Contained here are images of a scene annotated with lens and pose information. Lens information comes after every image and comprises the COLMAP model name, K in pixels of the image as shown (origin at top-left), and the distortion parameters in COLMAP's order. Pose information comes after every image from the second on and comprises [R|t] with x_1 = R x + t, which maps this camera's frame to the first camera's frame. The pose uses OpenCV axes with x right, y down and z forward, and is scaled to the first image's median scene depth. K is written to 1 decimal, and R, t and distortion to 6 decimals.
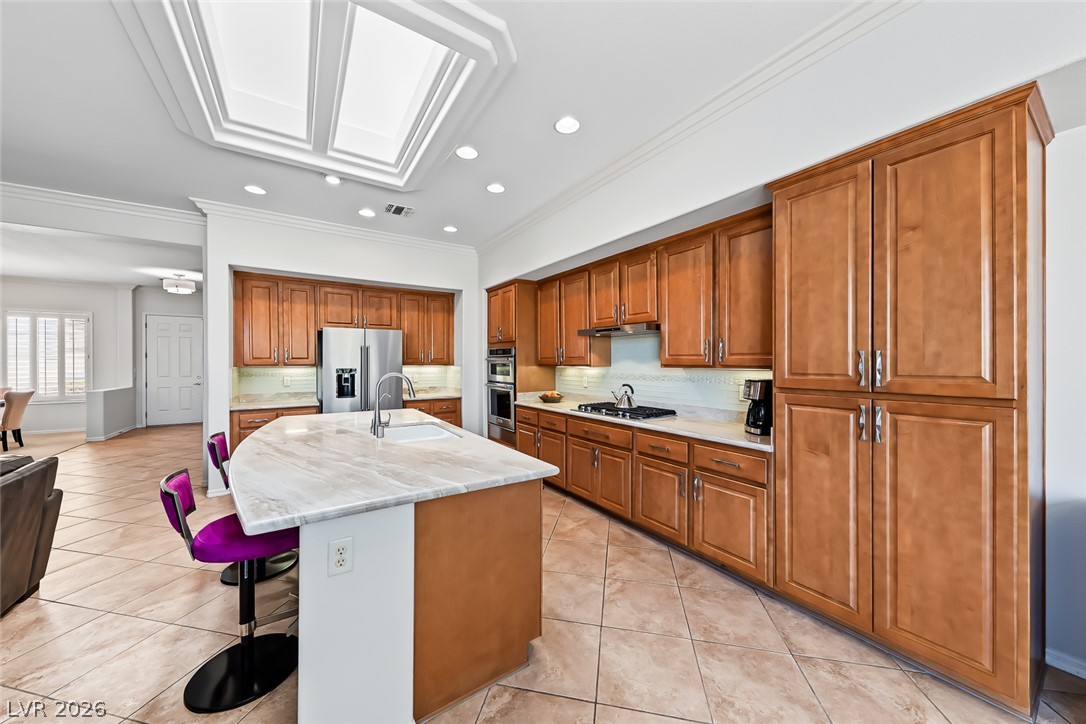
lens RADIAL K [[375.2, 0, 542.3], [0, 375.2, 362.9], [0, 0, 1]] dist [-0.000999, -0.000014]
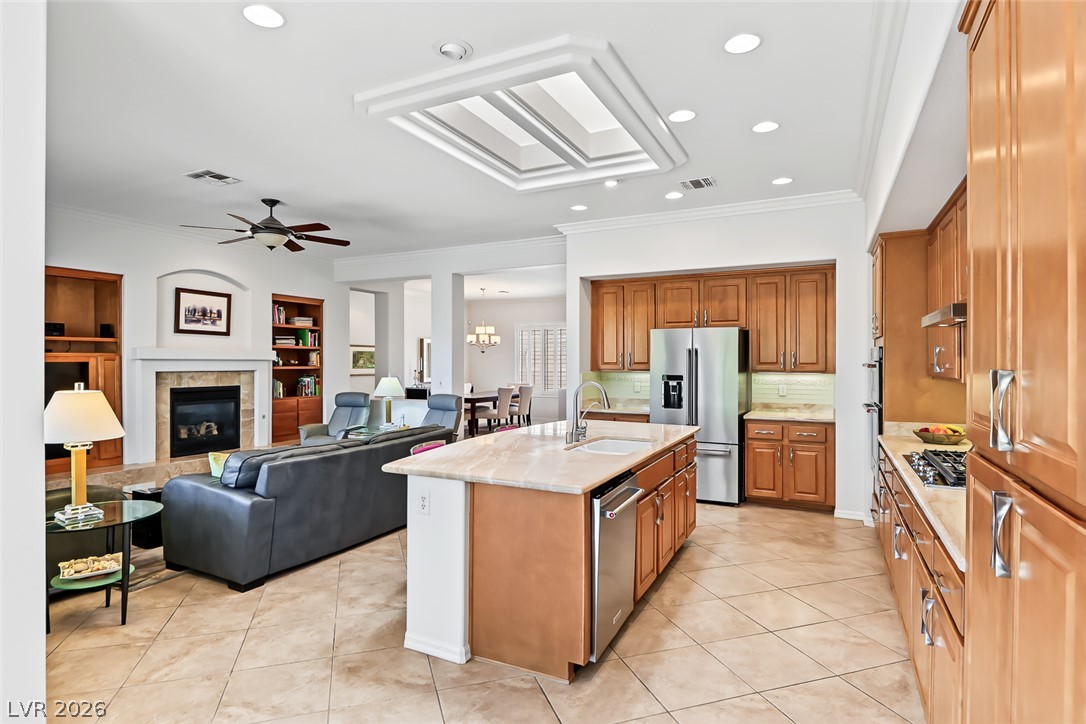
lens RADIAL K [[567.3, 0, 538.6], [0, 567.3, 361.3], [0, 0, 1]] dist [-0.002121, 0.000521]
pose [[0.493040, 0.001169, -0.870006, 0.477610], [-0.003539, 0.999994, -0.000662, -0.015270], [0.869999, 0.003406, 0.493041, 0.077604]]
